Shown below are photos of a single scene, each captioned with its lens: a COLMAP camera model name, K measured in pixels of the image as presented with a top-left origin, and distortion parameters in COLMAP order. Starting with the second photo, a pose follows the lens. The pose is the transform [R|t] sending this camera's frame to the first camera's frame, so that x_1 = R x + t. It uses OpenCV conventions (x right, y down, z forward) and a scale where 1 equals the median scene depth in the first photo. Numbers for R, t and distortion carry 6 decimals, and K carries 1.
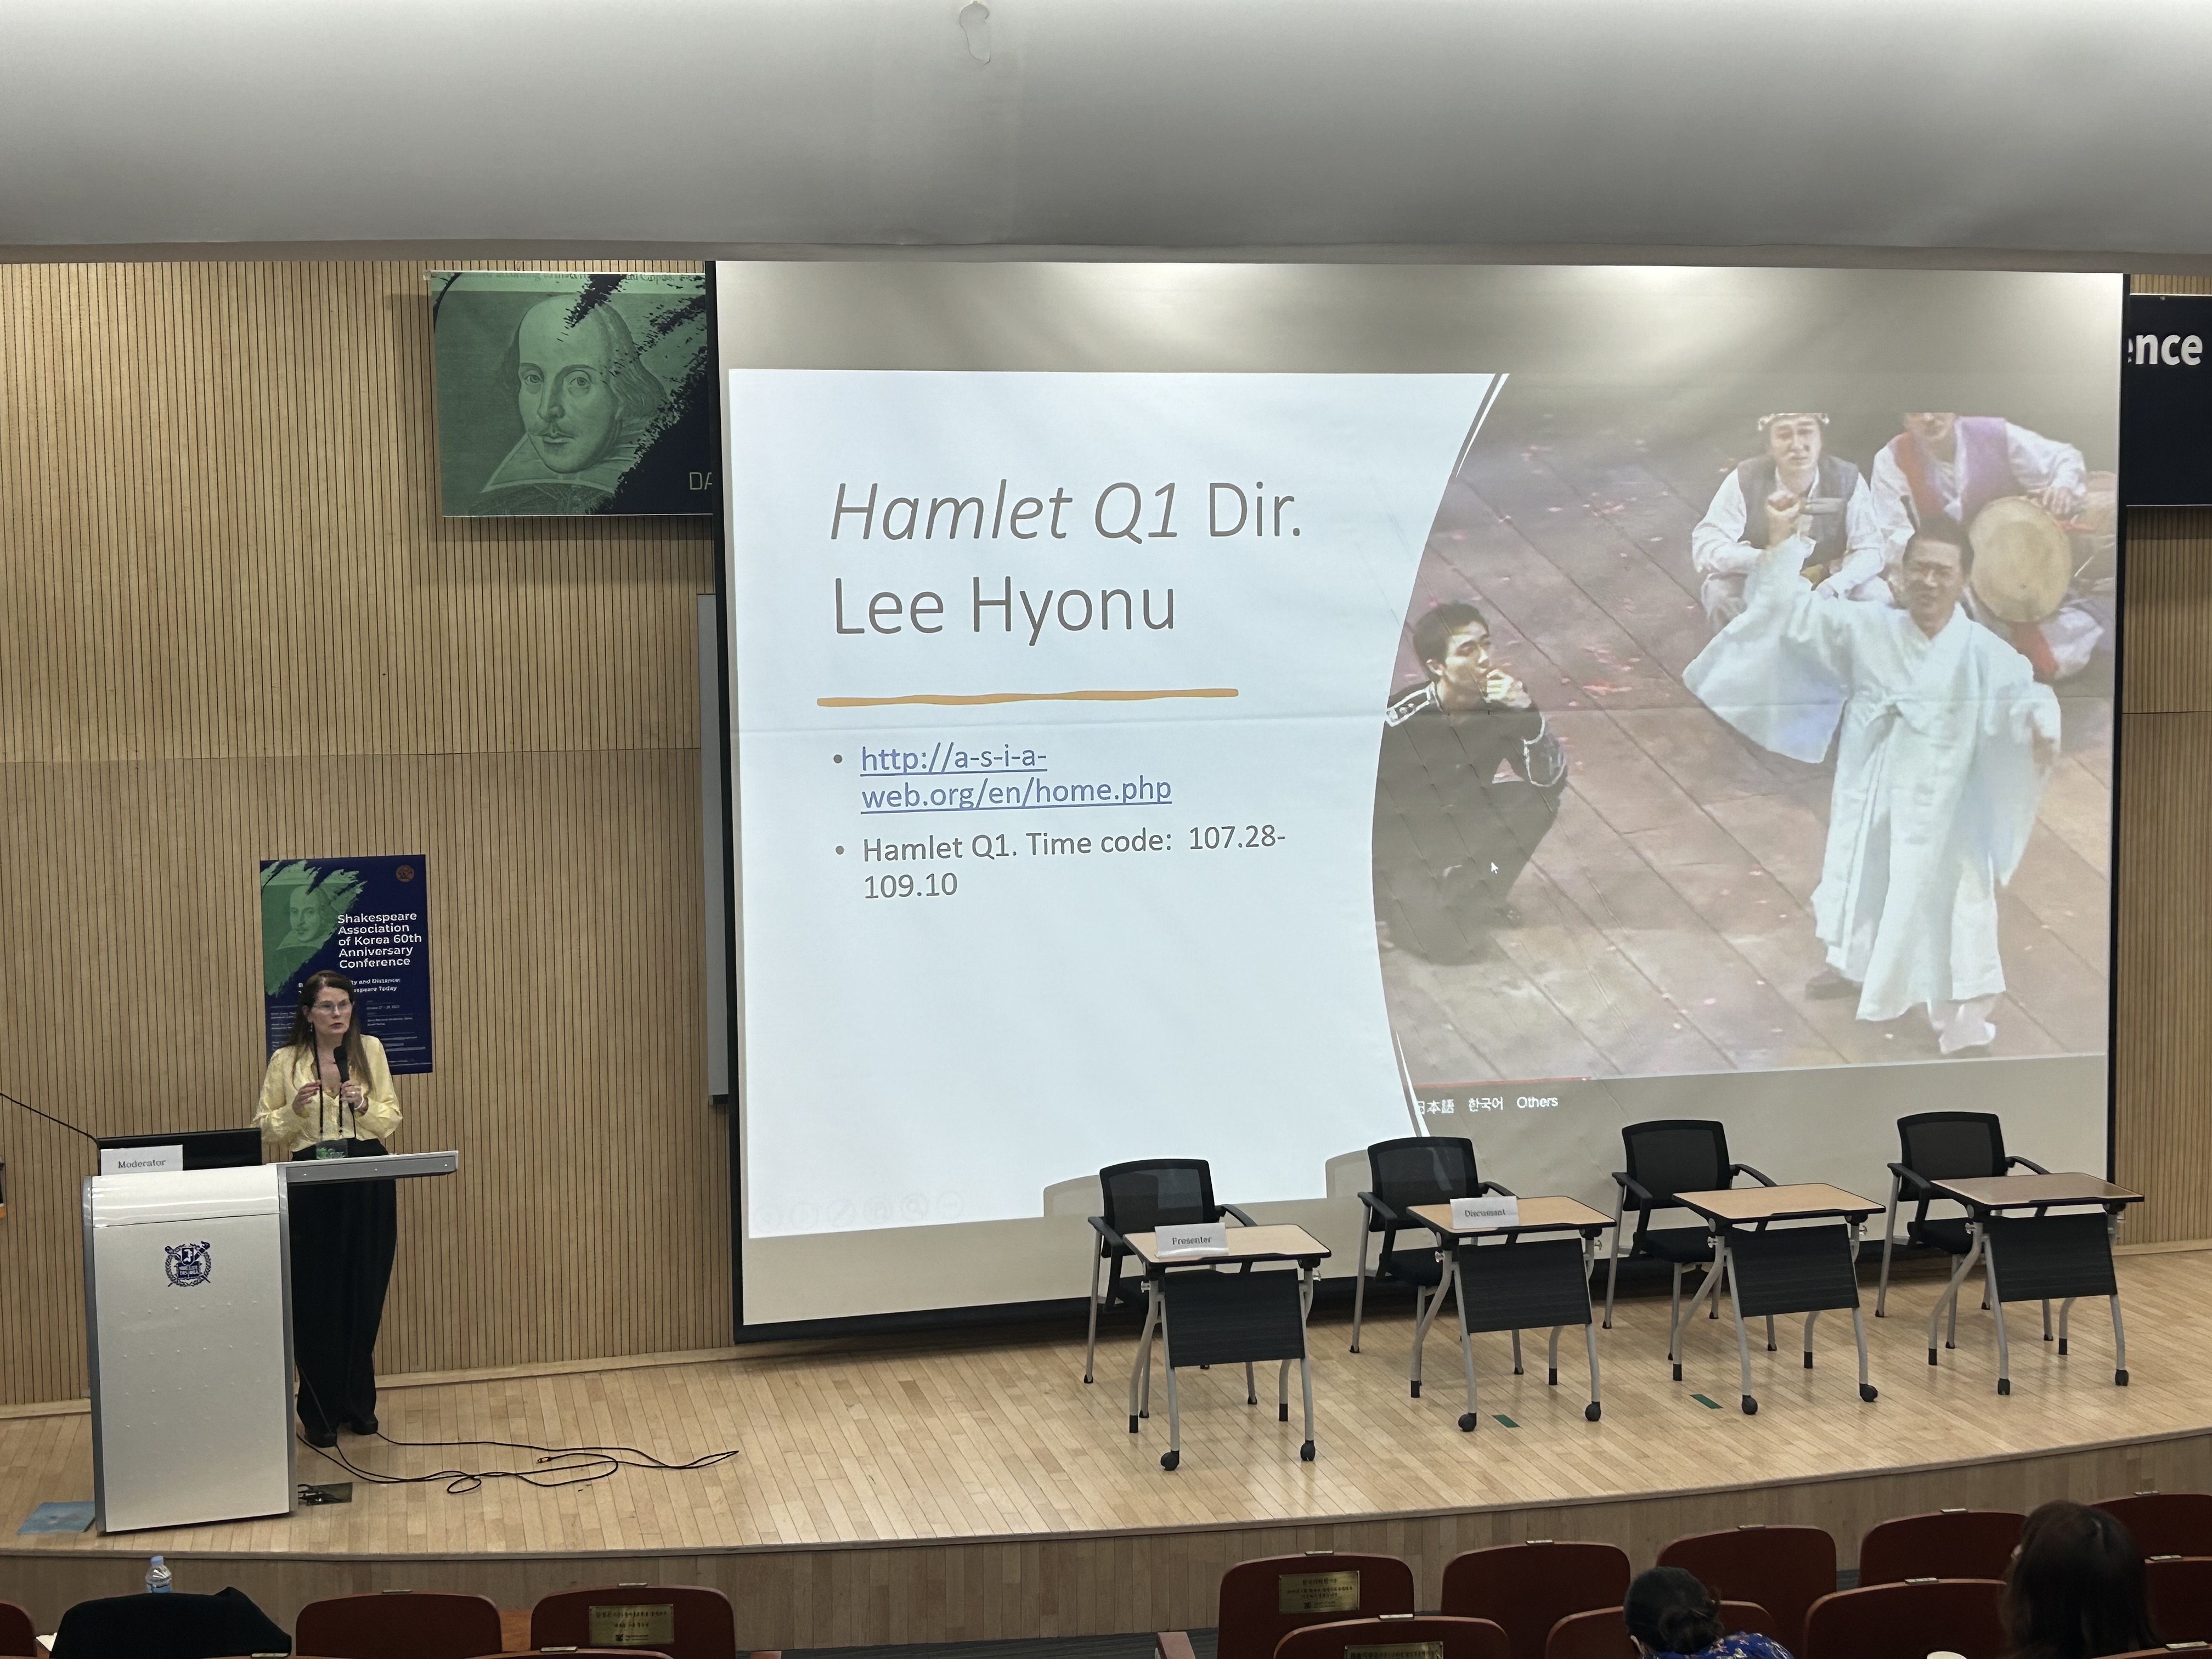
lens RADIAL K [[2926.8, 0, 1146.4], [0, 2926.8, 919.8], [0, 0, 1]] dist [0.065365, 0.000000]
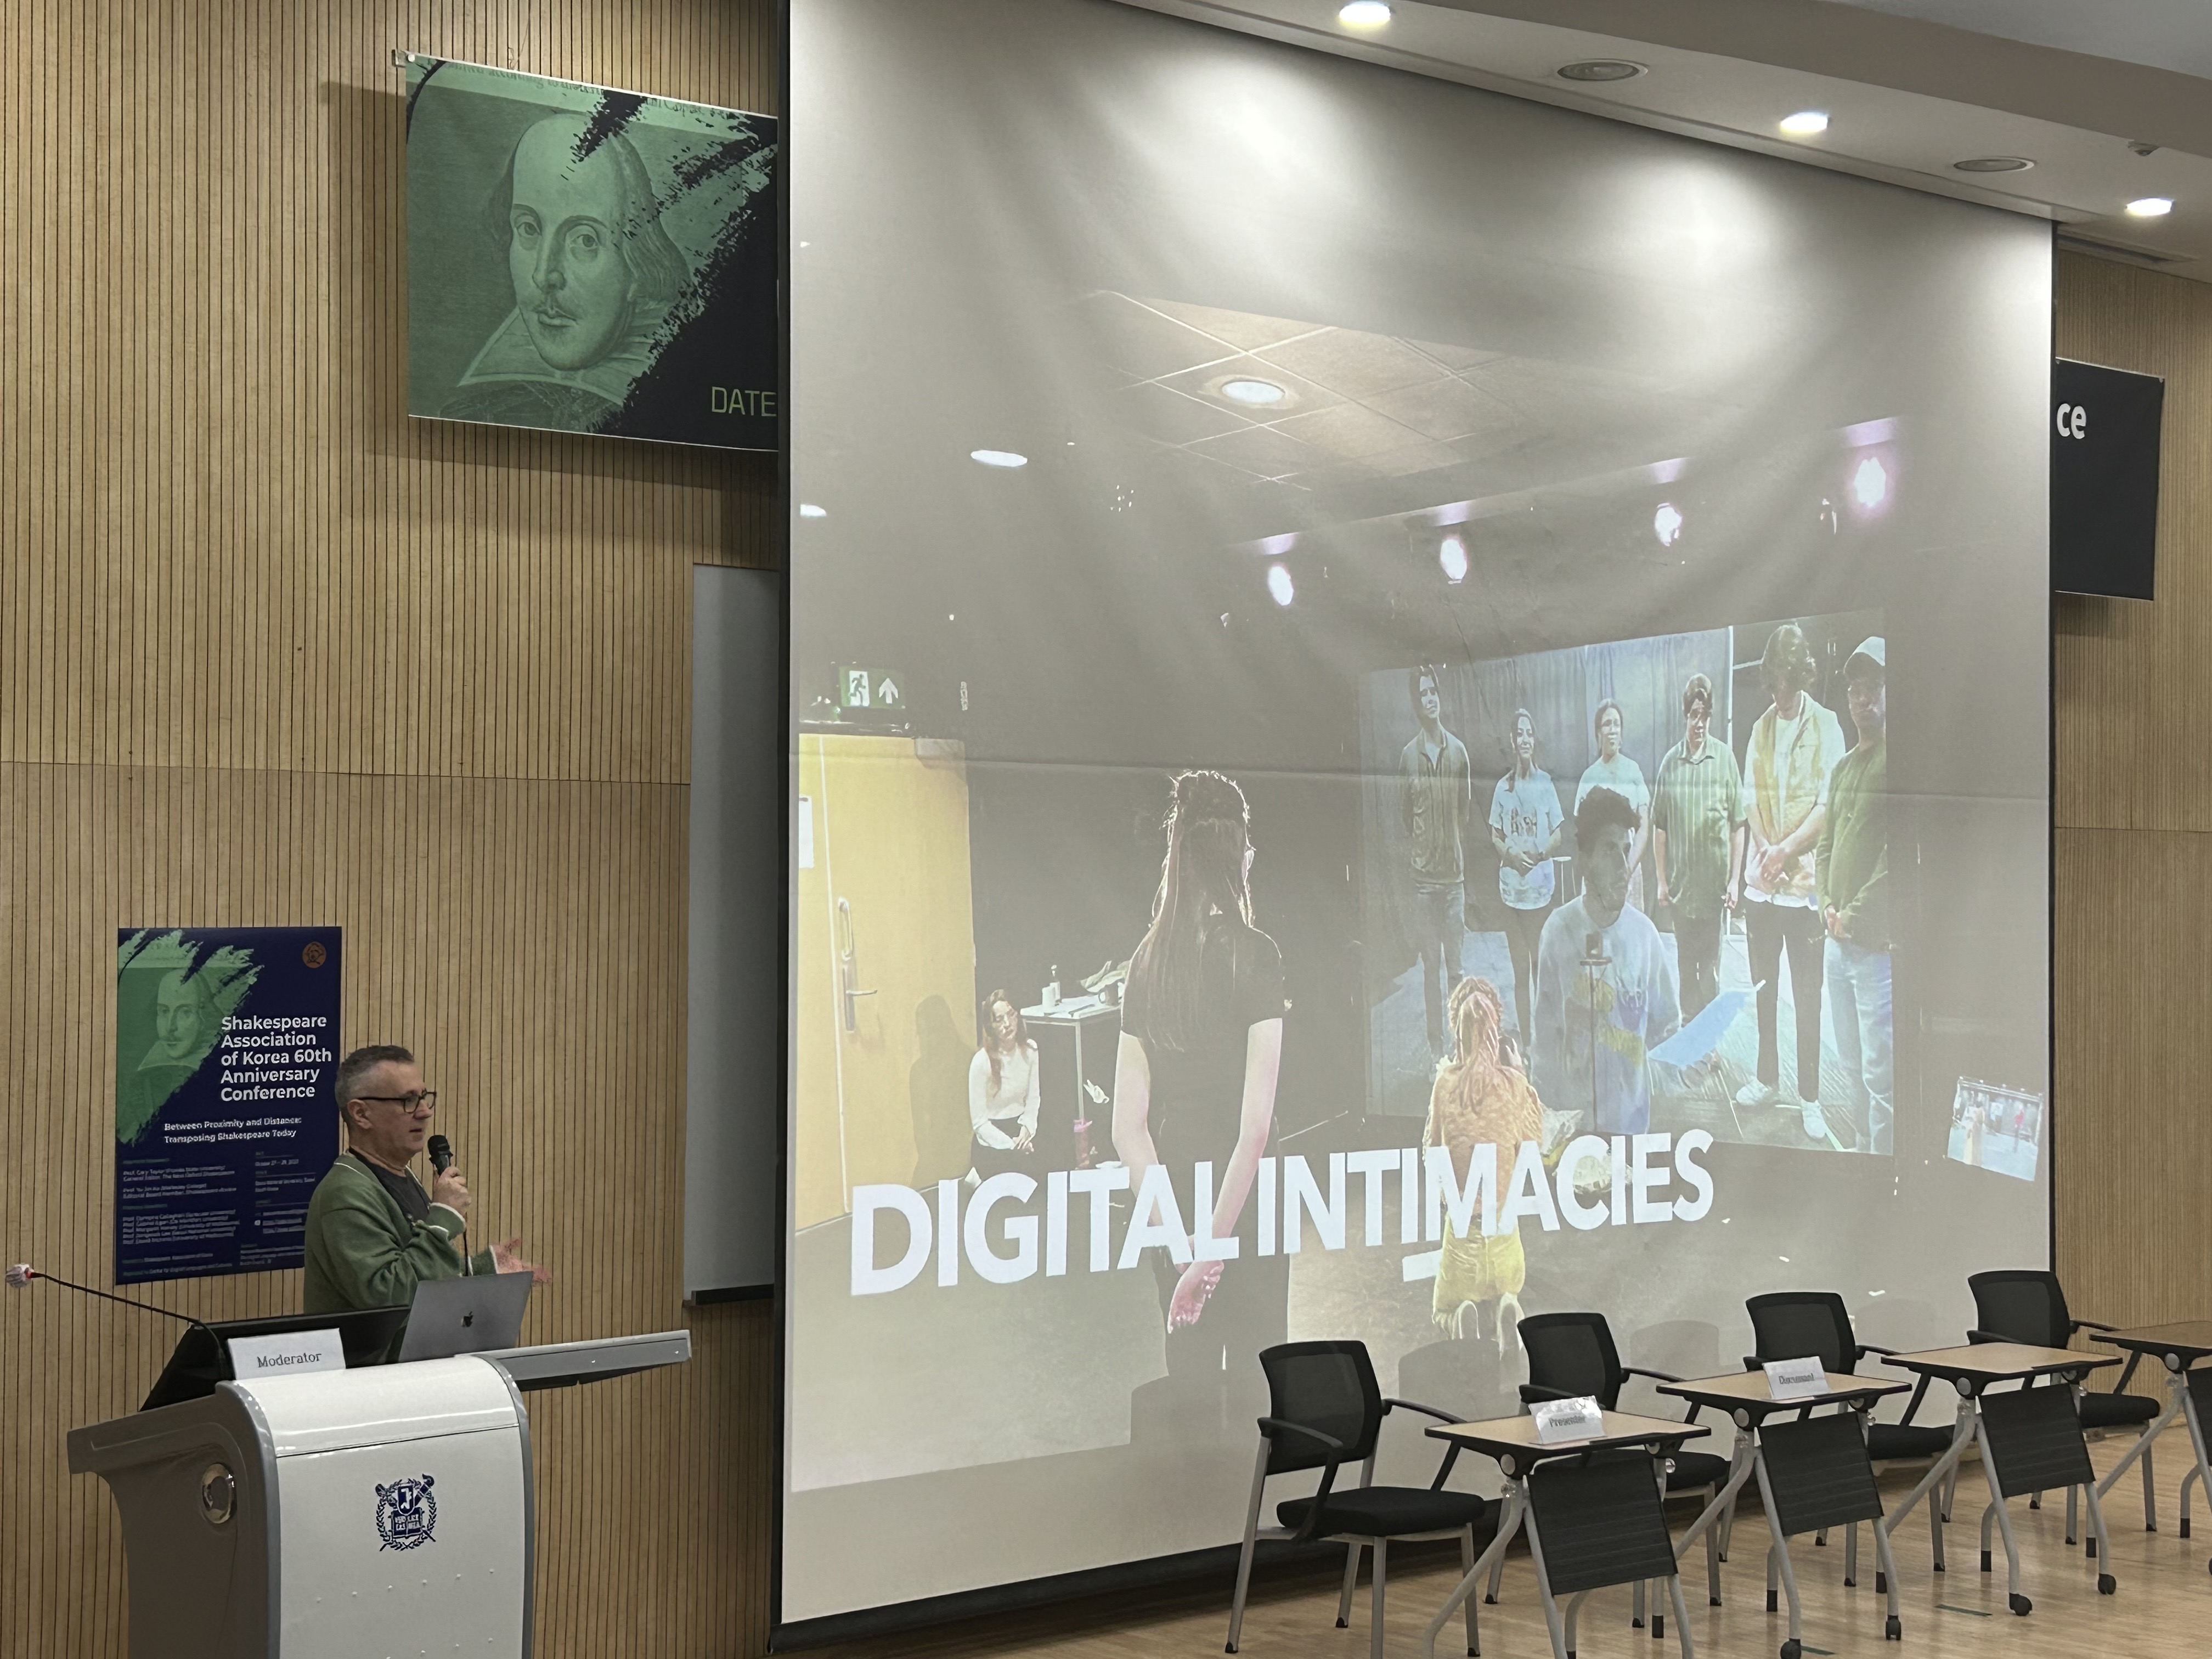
lens RADIAL K [[3524.9, 0, 1297.5], [0, 3524.9, 893.5], [0, 0, 1]] dist [0.078310, 0.000000]
pose [[0.885637, 0.009840, 0.464274, -0.427648], [0.042983, 0.993746, -0.103056, 0.061490], [-0.462384, 0.111226, 0.879676, 0.208676]]
